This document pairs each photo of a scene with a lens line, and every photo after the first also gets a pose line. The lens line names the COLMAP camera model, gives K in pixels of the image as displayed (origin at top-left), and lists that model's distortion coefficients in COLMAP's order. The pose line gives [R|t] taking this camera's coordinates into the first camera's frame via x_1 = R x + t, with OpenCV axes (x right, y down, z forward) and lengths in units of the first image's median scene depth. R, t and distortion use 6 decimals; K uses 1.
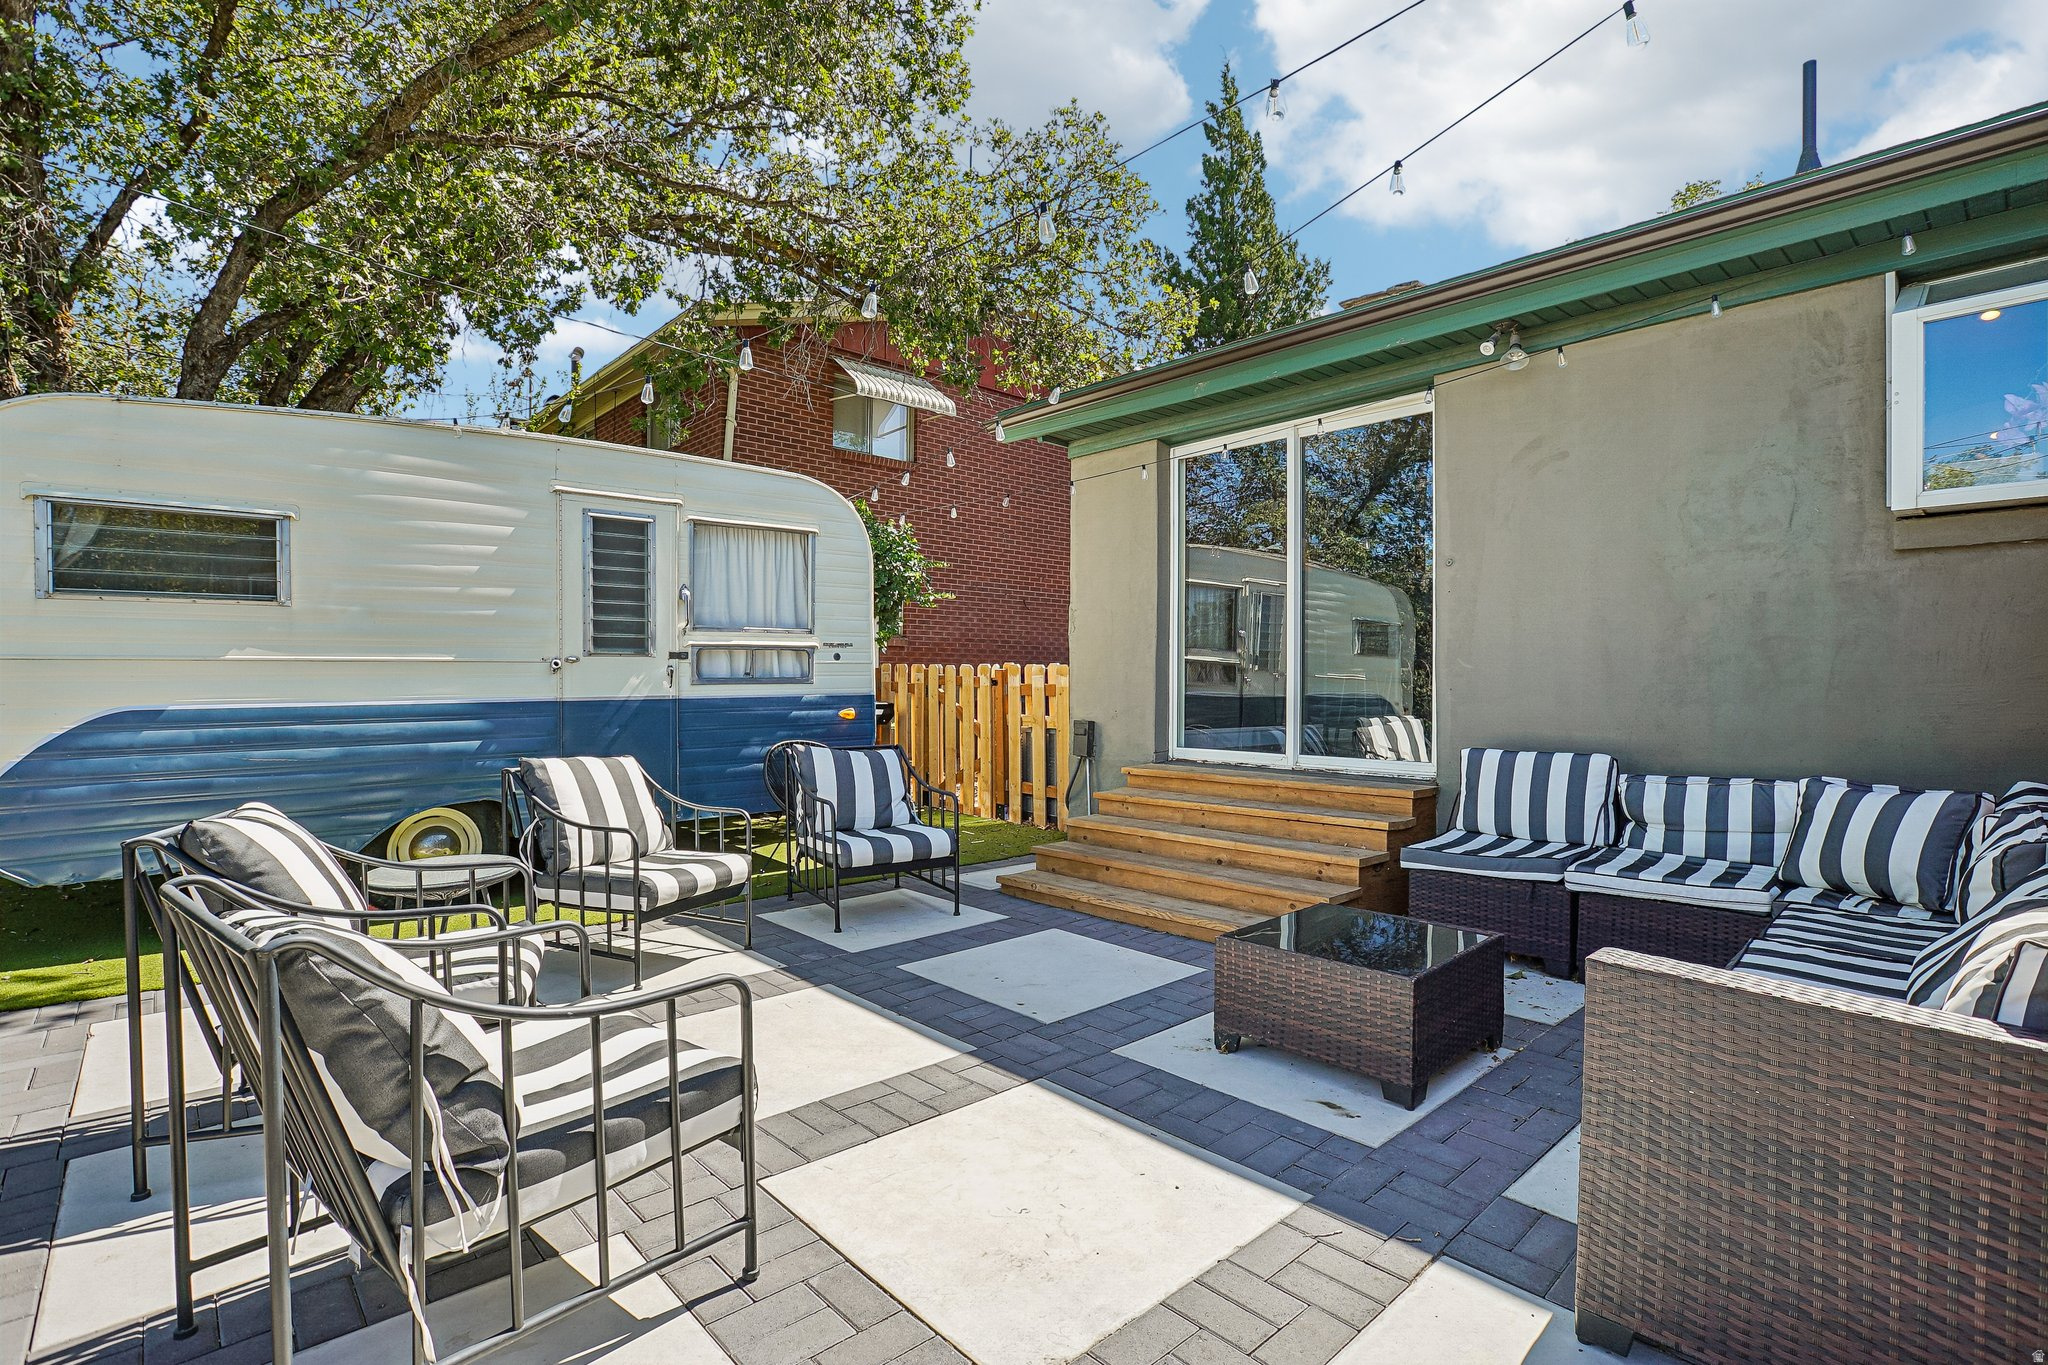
lens RADIAL K [[958.4, 0, 1024.0], [0, 958.4, 682.5], [0, 0, 1]] dist [-0.002997, -0.000185]
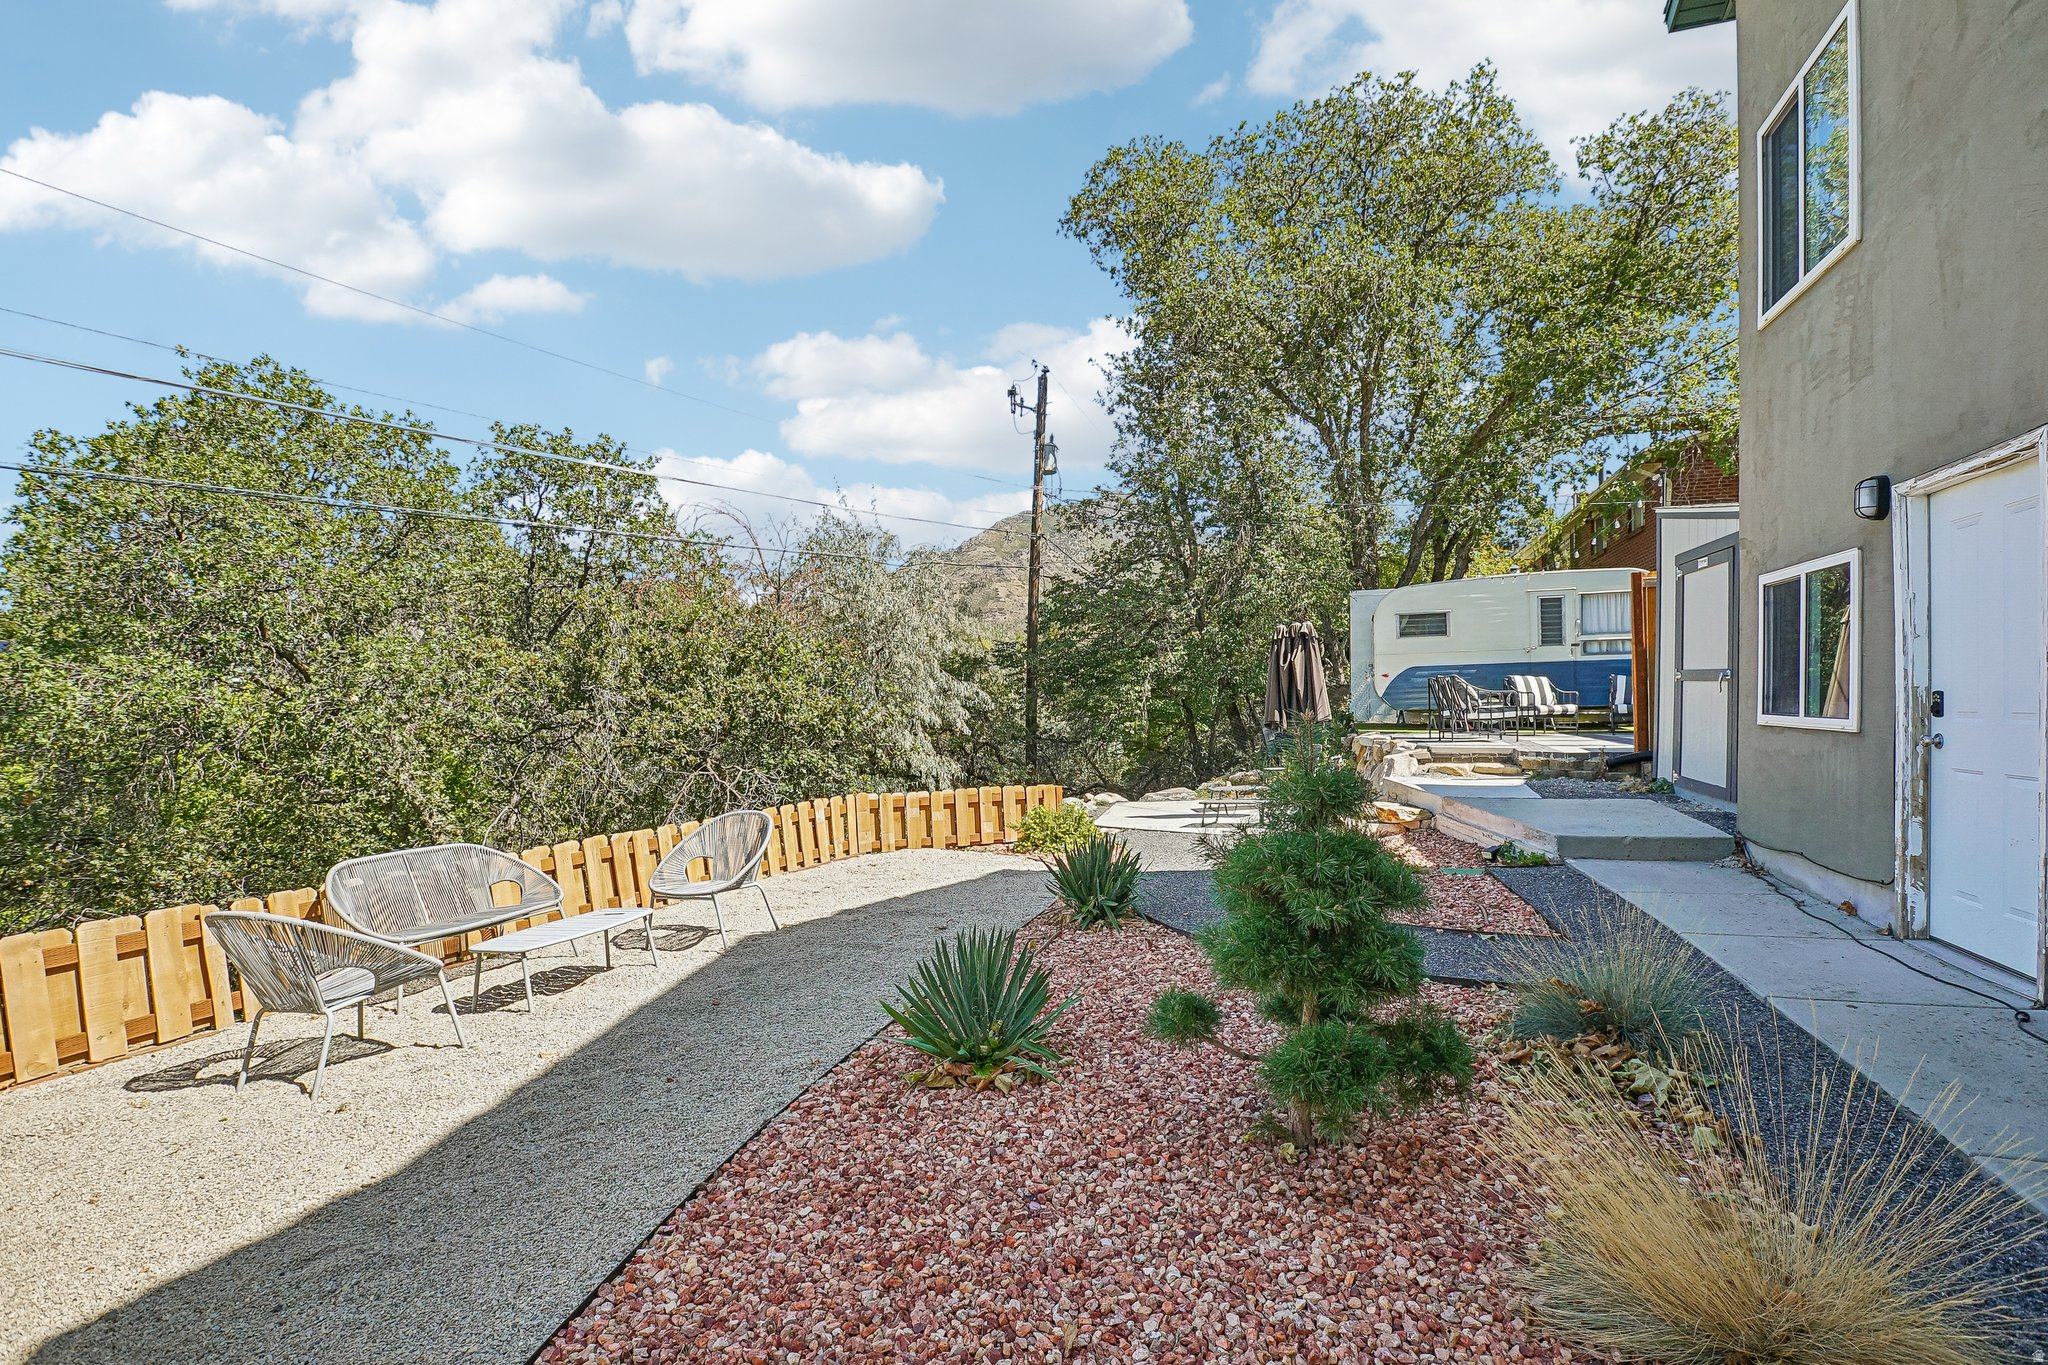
lens RADIAL K [[958.7, 0, 1036.4], [0, 958.7, 693.9], [0, 0, 1]] dist [-0.044853, 0.023789]
pose [[0.494629, -0.019398, -0.868888, 1.489883], [0.017652, 0.999769, -0.012272, 0.143208], [0.868925, -0.009267, 0.494857, -2.025573]]
